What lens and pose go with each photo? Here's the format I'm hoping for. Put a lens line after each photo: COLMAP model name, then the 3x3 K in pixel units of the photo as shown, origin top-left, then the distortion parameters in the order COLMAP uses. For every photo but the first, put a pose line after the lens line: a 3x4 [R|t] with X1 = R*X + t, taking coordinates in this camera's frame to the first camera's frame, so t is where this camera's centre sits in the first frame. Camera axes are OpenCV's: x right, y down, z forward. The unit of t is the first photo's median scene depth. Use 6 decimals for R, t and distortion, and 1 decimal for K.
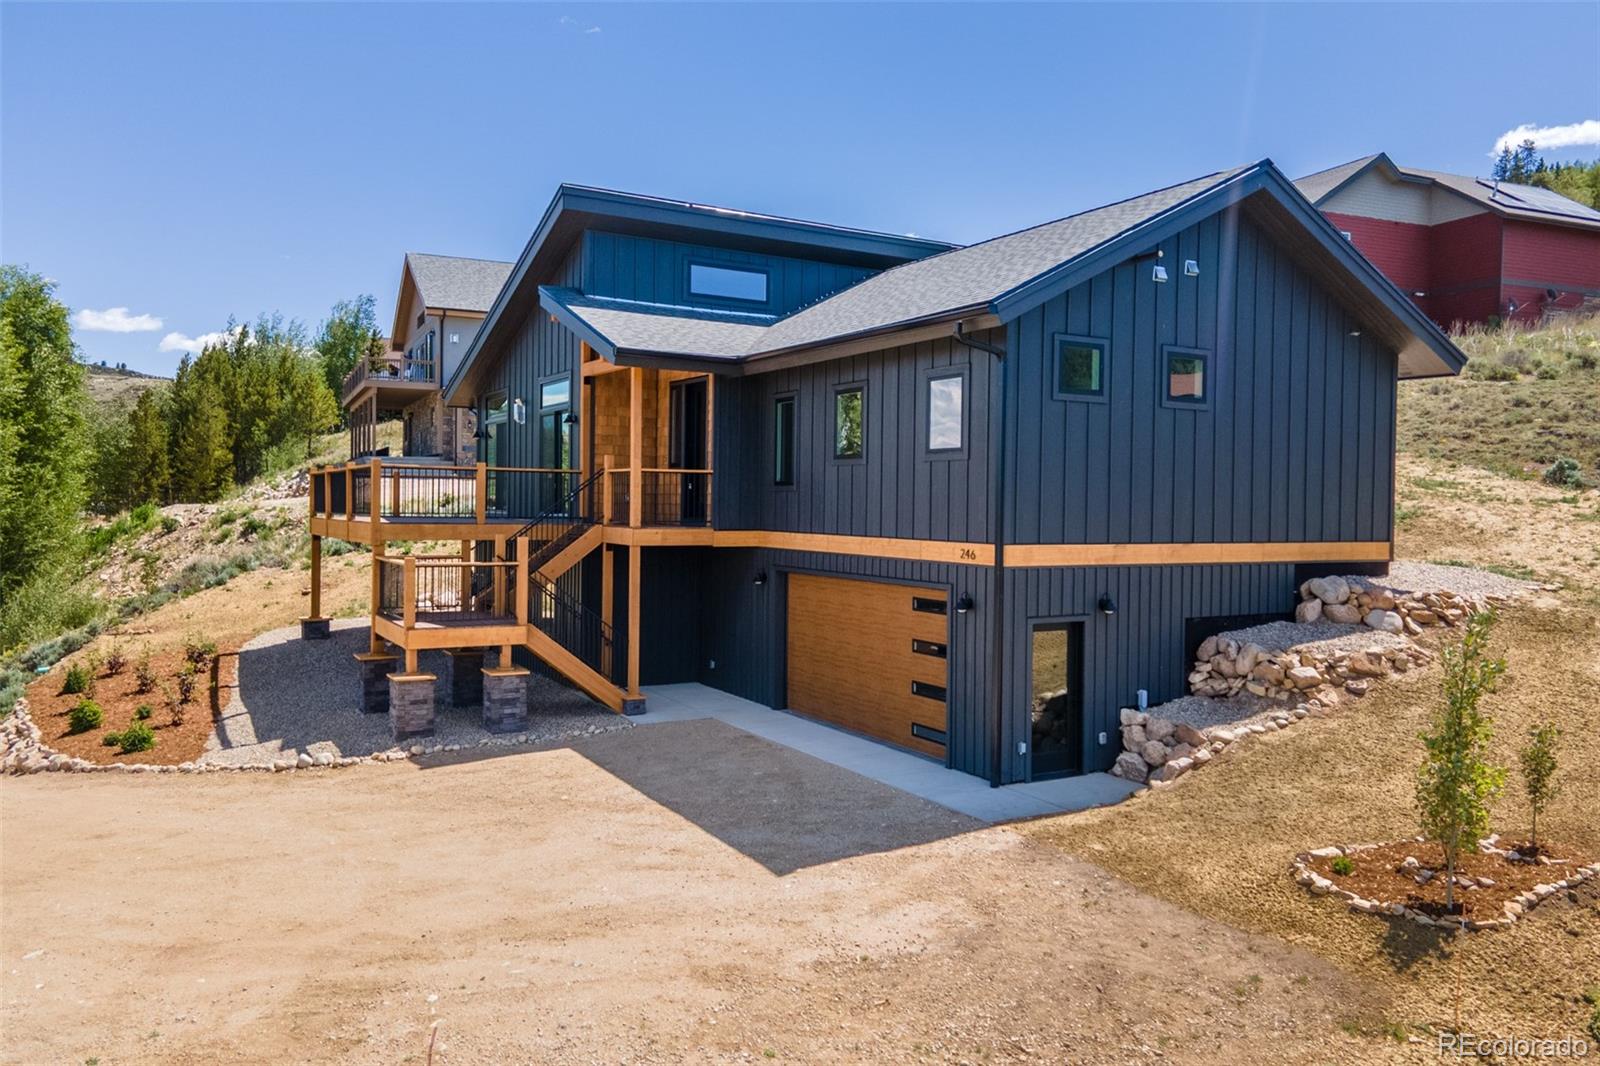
lens RADIAL K [[1164.7, 0, 862.7], [0, 1164.7, 521.5], [0, 0, 1]] dist [0.023966, 0.043004]
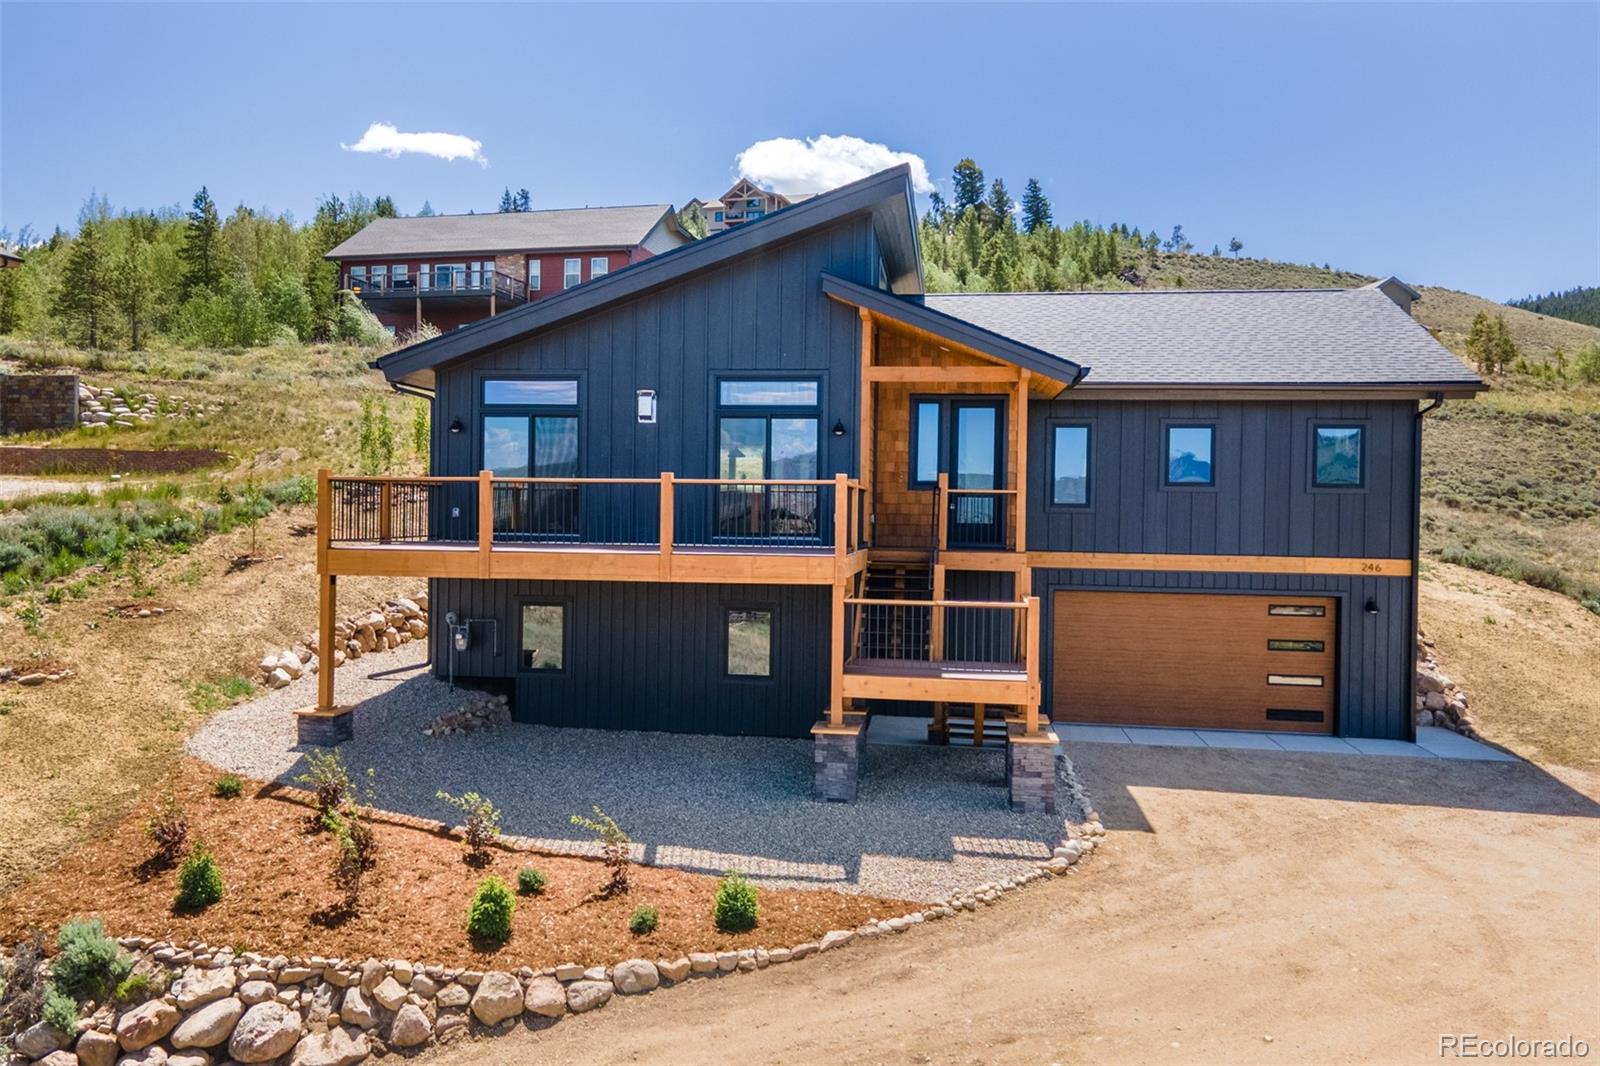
lens RADIAL K [[1164.7, 0, 825.7], [0, 1164.7, 492.4], [0, 0, 1]] dist [0.023966, 0.043004]
pose [[0.627976, -0.000074, 0.778233, -1.274360], [-0.002337, 0.999995, 0.001981, -0.055308], [-0.778229, -0.003063, 0.627973, 0.640995]]
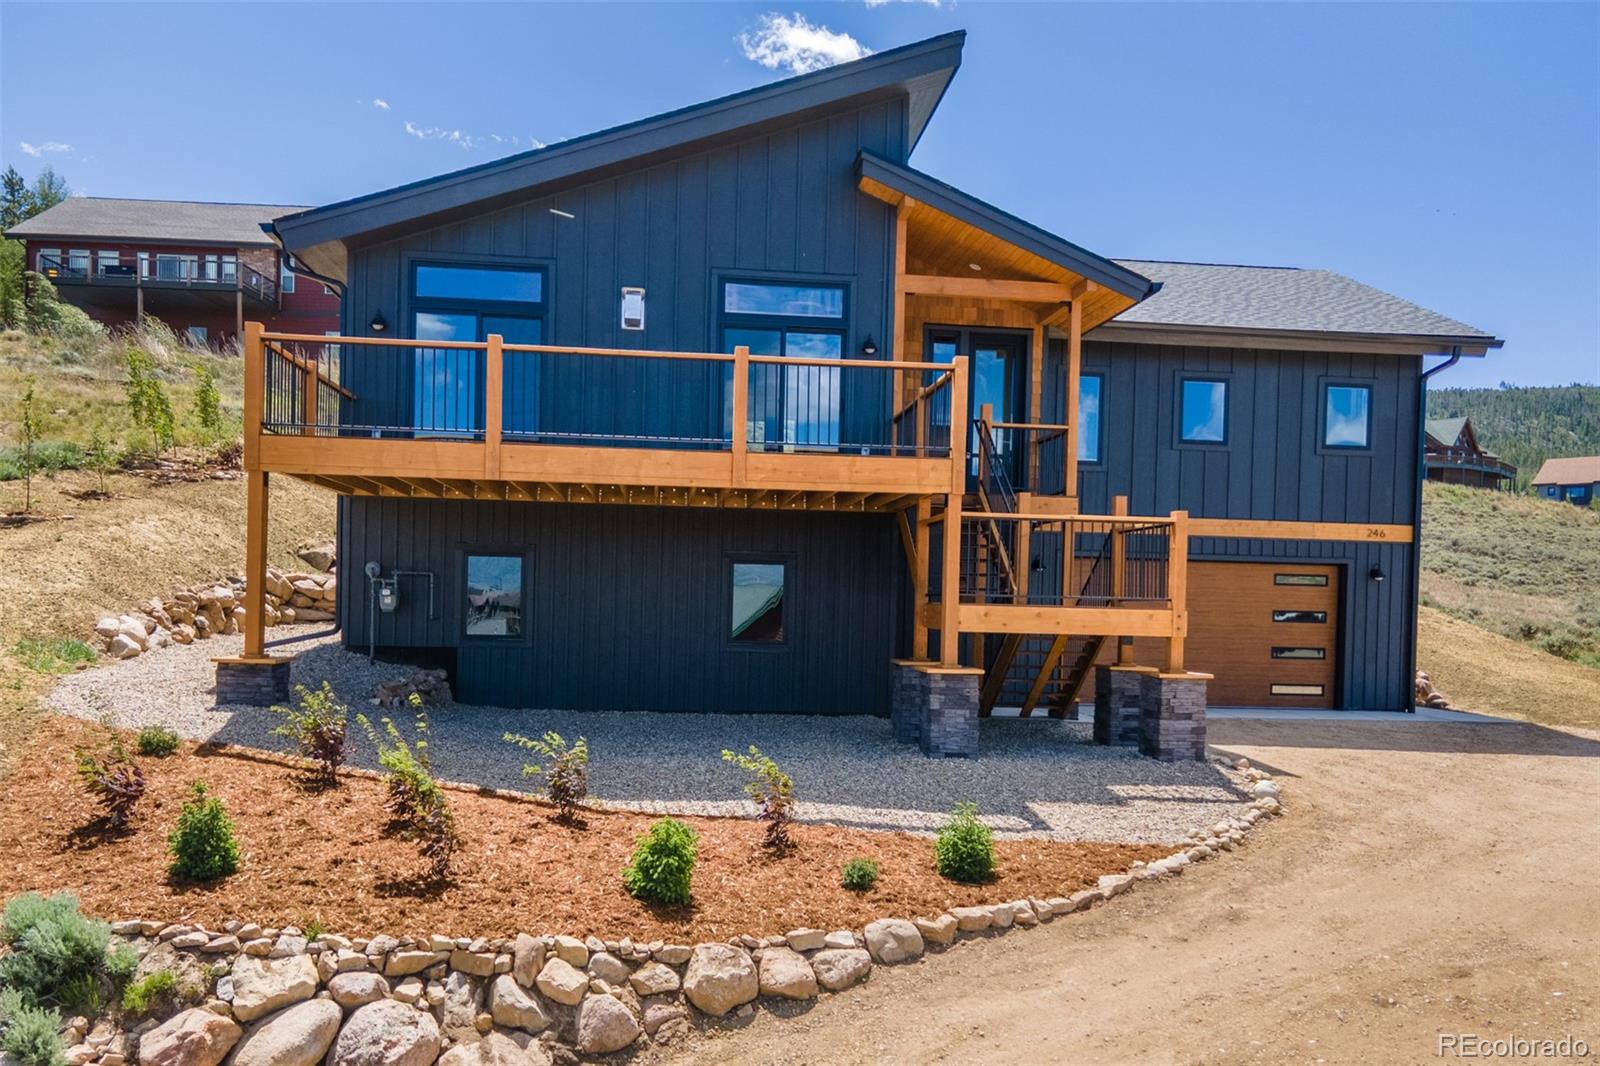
lens RADIAL K [[1164.7, 0, 834.6], [0, 1164.7, 591.8], [0, 0, 1]] dist [0.023966, 0.043004]
pose [[0.431056, -0.014577, 0.902208, -1.261674], [-0.013034, 0.999665, 0.022379, 0.068441], [-0.902231, -0.021406, 0.430721, 0.960755]]
